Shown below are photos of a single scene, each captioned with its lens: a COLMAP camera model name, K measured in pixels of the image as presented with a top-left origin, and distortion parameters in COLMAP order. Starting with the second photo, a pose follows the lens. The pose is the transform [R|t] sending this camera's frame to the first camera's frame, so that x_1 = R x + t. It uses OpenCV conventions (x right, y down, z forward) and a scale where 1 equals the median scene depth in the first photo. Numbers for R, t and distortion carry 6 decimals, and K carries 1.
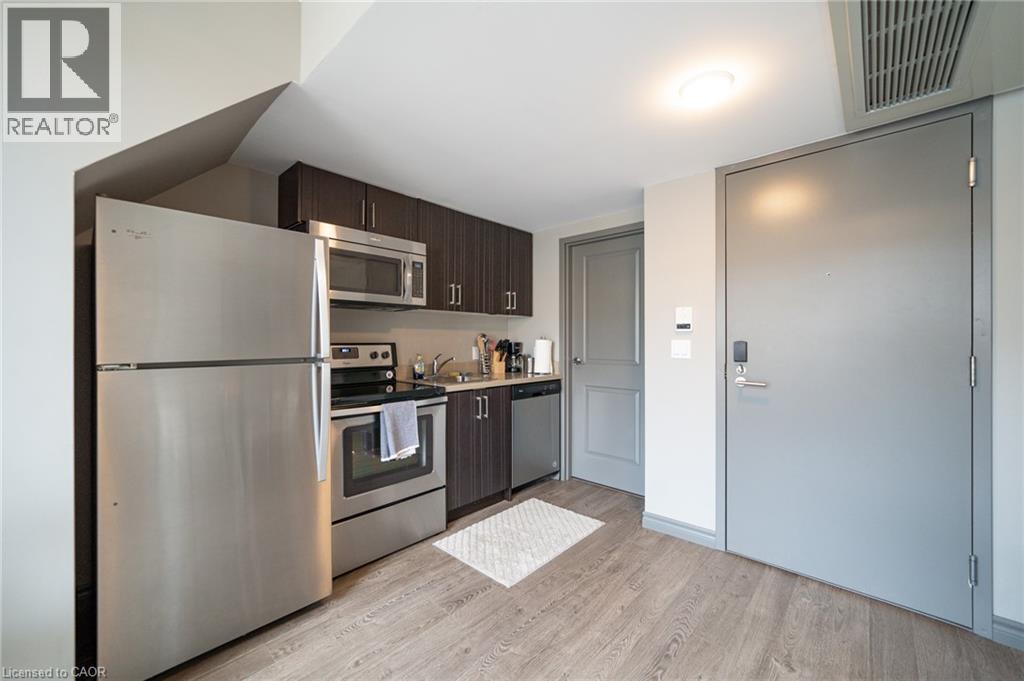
lens RADIAL K [[402.9, 0, 509.3], [0, 402.9, 338.9], [0, 0, 1]] dist [-0.010411, 0.000963]
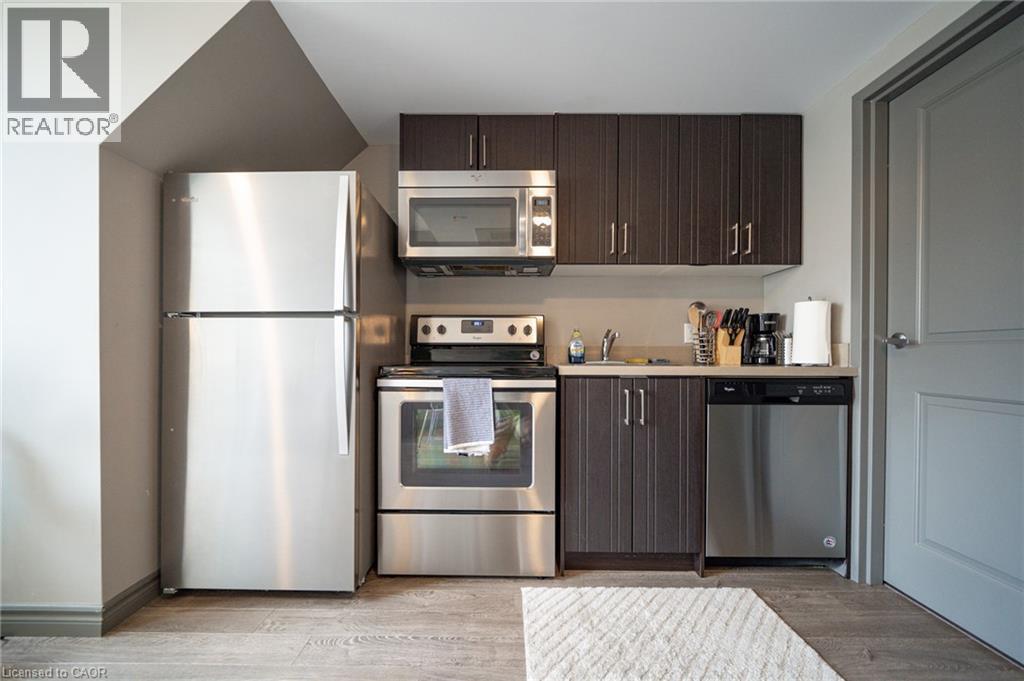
lens RADIAL K [[402.9, 0, 505.9], [0, 402.9, 358.1], [0, 0, 1]] dist [-0.010411, 0.000963]
pose [[0.668931, 0.007458, -0.743287, 0.274716], [0.000861, 0.999941, 0.010808, 0.093024], [0.743324, -0.007870, 0.668885, 0.463535]]
